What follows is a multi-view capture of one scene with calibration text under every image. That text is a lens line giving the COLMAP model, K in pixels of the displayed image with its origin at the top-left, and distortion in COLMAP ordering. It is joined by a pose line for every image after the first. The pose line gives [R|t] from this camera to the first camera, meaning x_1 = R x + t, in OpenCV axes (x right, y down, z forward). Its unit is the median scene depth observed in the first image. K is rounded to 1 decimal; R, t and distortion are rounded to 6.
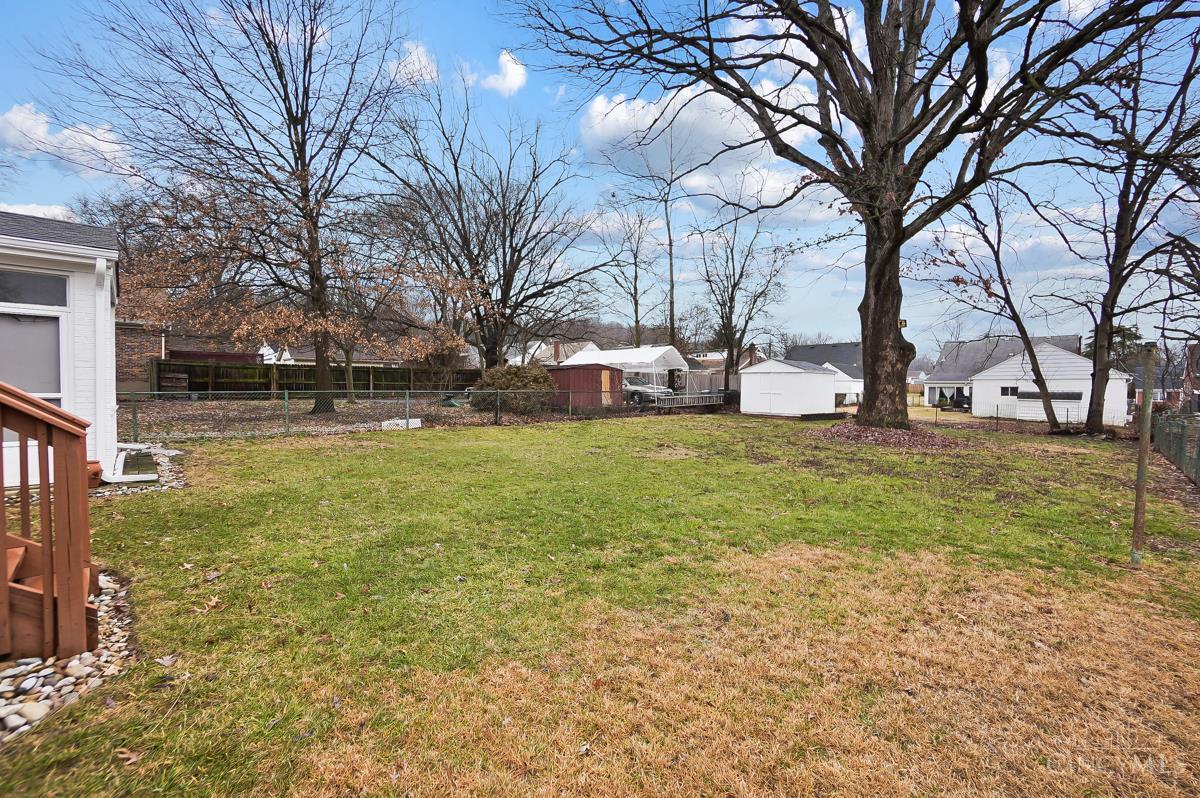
lens RADIAL K [[525.7, 0, 595.9], [0, 525.7, 387.4], [0, 0, 1]] dist [-0.000902, -0.000544]
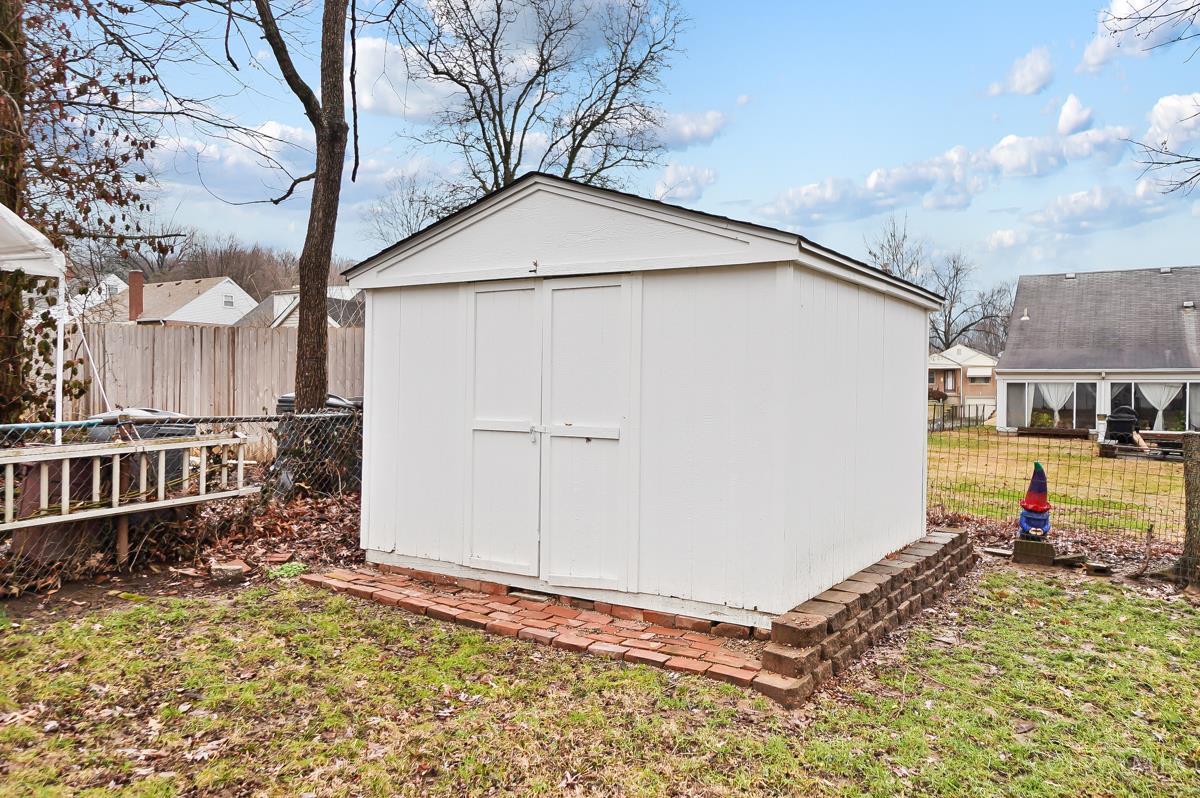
lens RADIAL K [[898.7, 0, 600.0], [0, 898.7, 399.0], [0, 0, 1]] dist [0.035884, -0.000338]
pose [[0.961667, -0.005282, 0.274168, 0.303496], [0.001351, 0.999894, 0.014528, 0.001093], [-0.274215, -0.013600, 0.961572, 0.838895]]
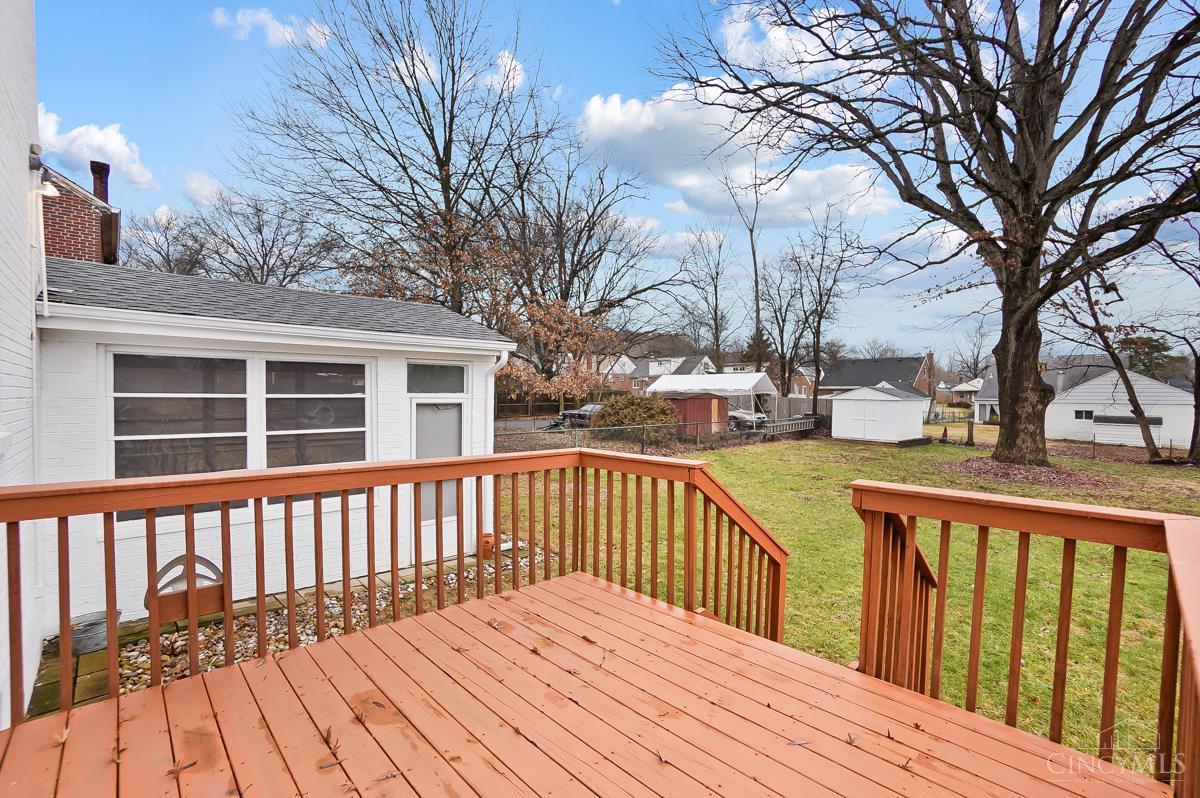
lens RADIAL K [[531.2, 0, 601.2], [0, 531.2, 395.1], [0, 0, 1]] dist [-0.001843, 0.007124]
pose [[0.999961, 0.000284, 0.008881, -0.212131], [-0.000335, 0.999983, 0.005763, -0.046247], [-0.008879, -0.005765, 0.999944, -0.048736]]
